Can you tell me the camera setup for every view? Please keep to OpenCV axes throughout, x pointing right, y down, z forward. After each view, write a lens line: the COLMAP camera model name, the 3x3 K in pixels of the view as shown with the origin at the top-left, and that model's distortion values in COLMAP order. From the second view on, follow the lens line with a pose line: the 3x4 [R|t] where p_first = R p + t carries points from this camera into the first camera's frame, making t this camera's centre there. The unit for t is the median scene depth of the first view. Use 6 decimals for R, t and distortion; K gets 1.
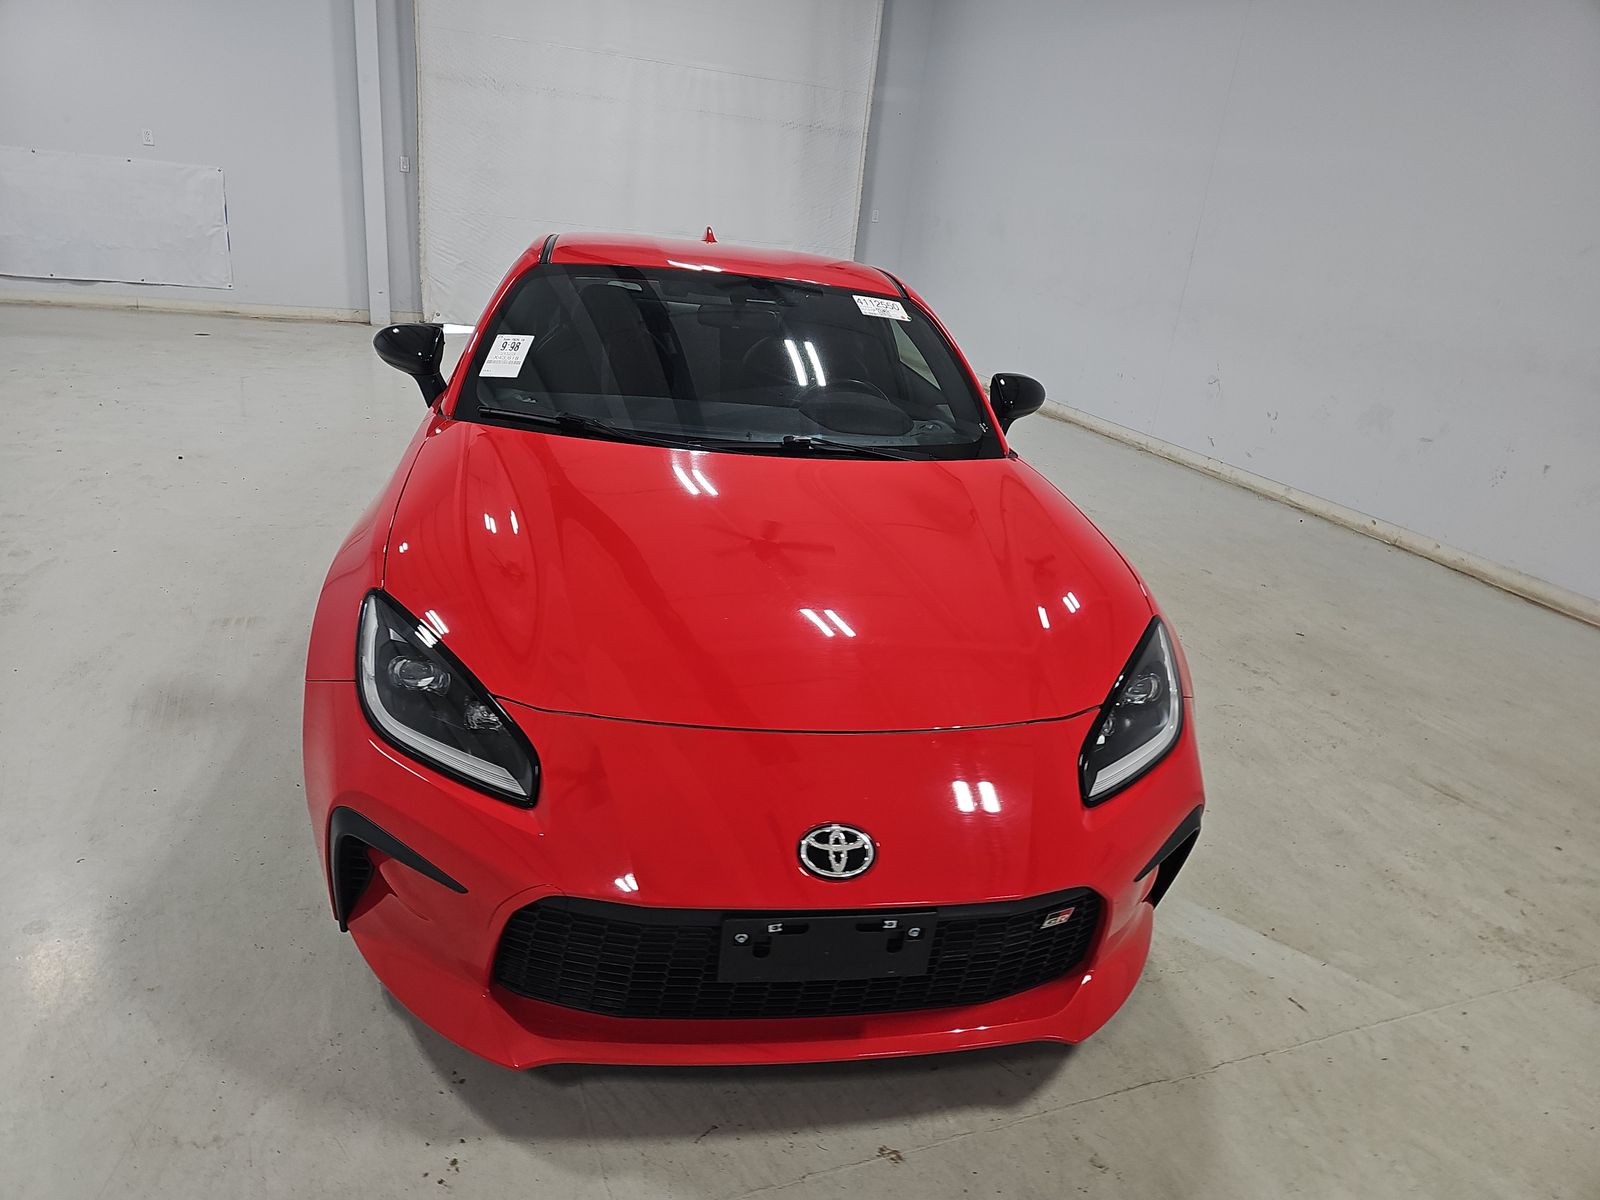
lens RADIAL K [[1057.5, 0, 807.4], [0, 1057.5, 587.1], [0, 0, 1]] dist [0.048697, -0.030603]
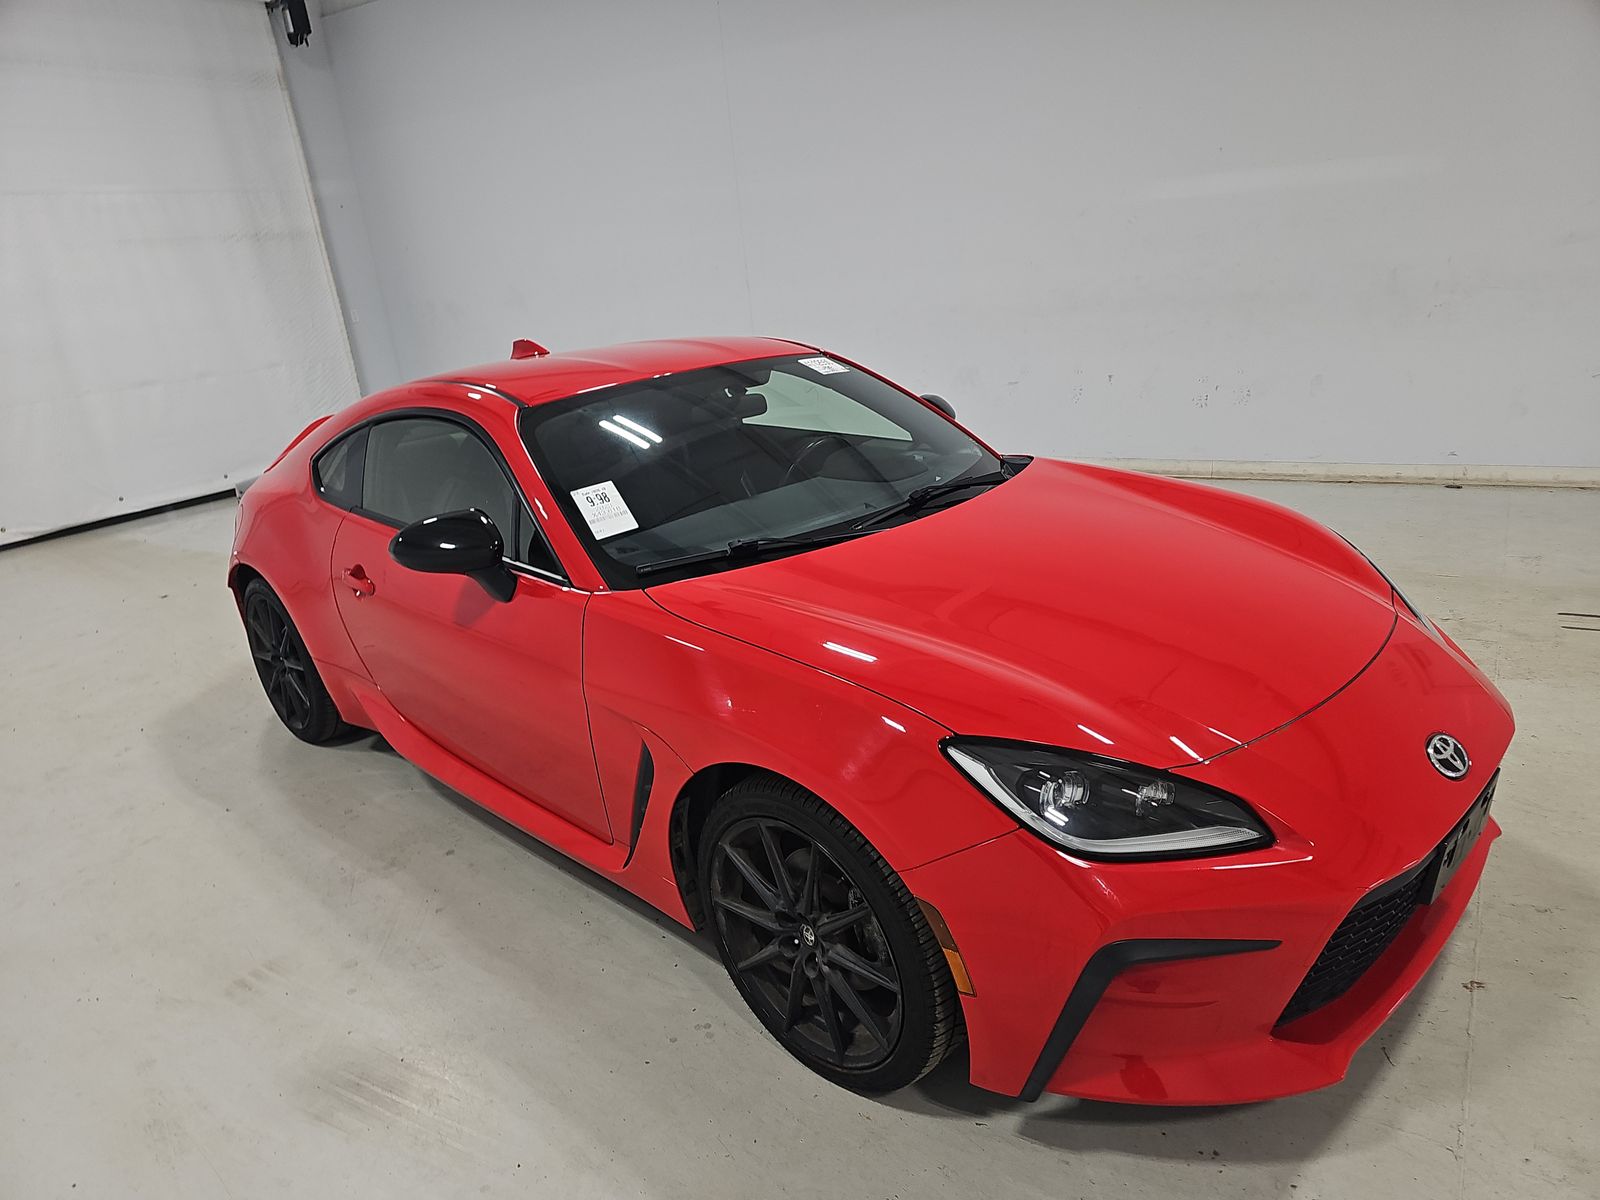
lens RADIAL K [[1057.5, 0, 807.4], [0, 1057.5, 587.1], [0, 0, 1]] dist [0.048697, -0.030603]
pose [[0.793642, -0.343959, 0.501821, -0.723561], [0.366789, 0.928593, 0.056392, -0.170683], [-0.485385, 0.139308, 0.863131, 0.191790]]
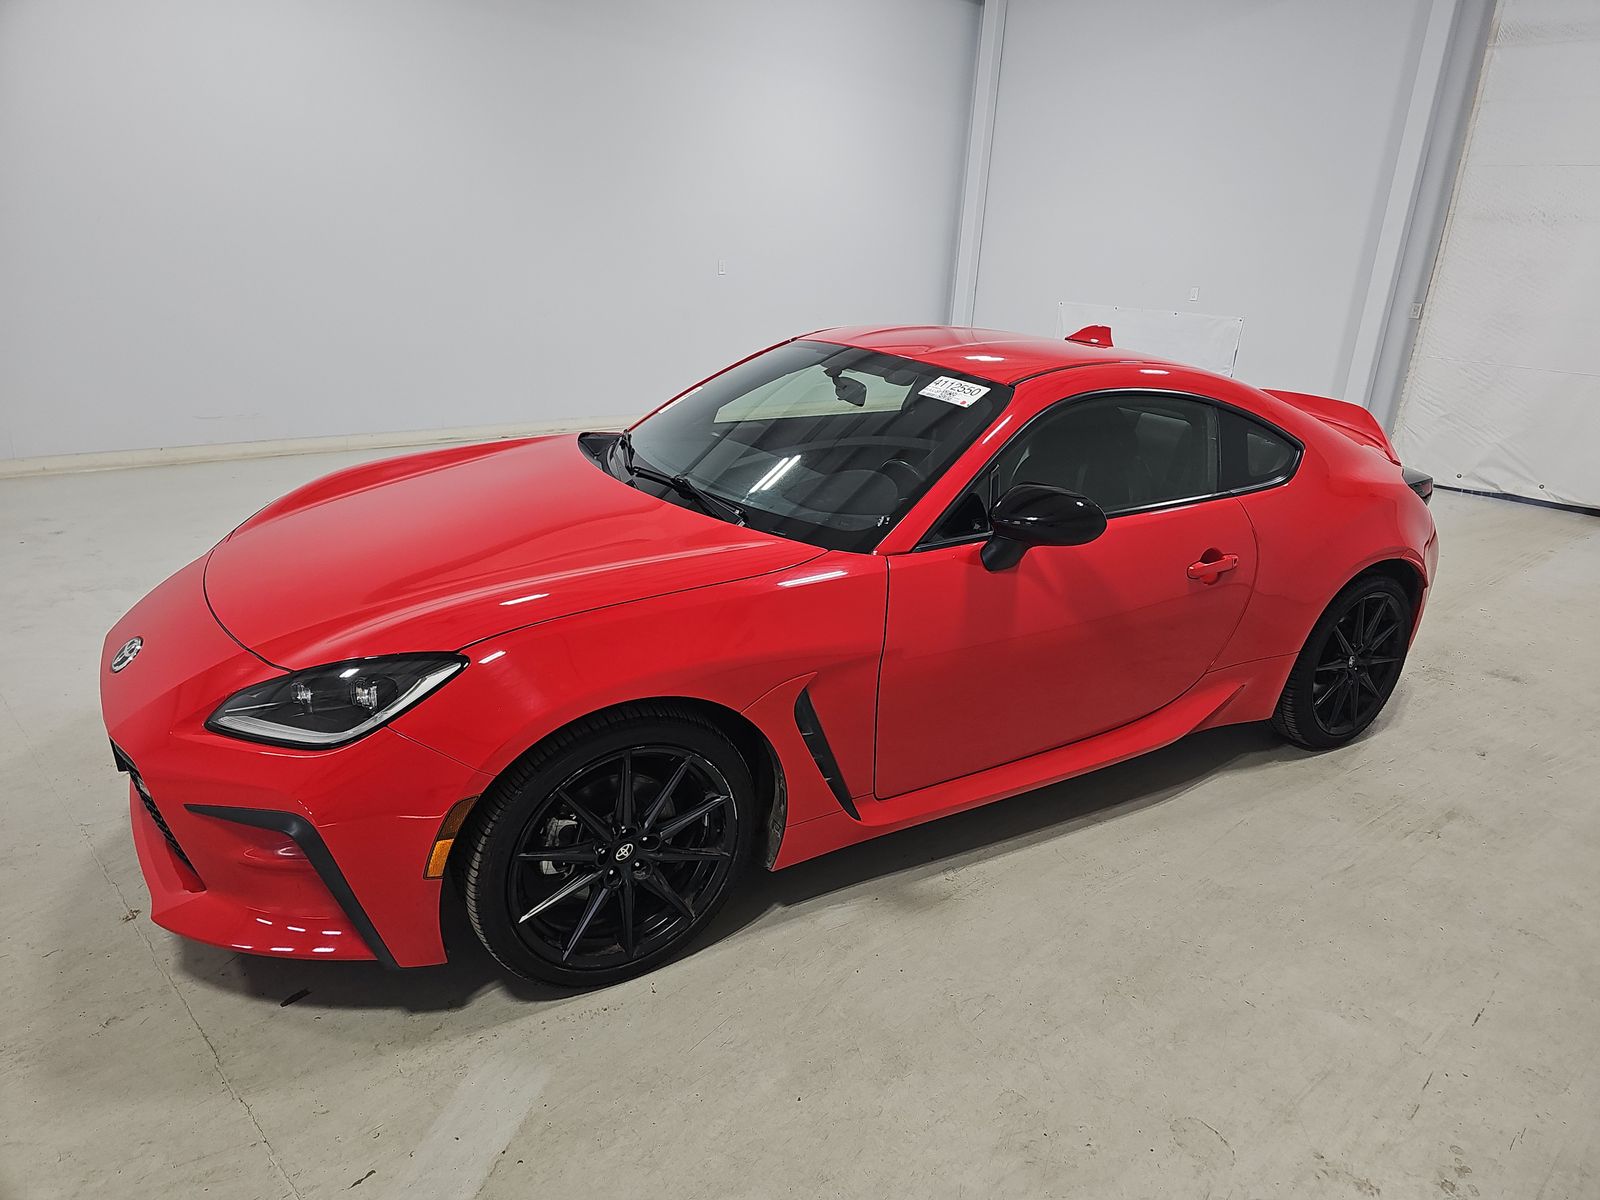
lens RADIAL K [[1057.5, 0, 807.4], [0, 1057.5, 587.1], [0, 0, 1]] dist [0.048697, -0.030603]
pose [[0.388620, 0.213588, -0.896301, 1.122754], [-0.351946, 0.933412, 0.069834, -0.174849], [0.851533, 0.288310, 0.437914, 0.755228]]
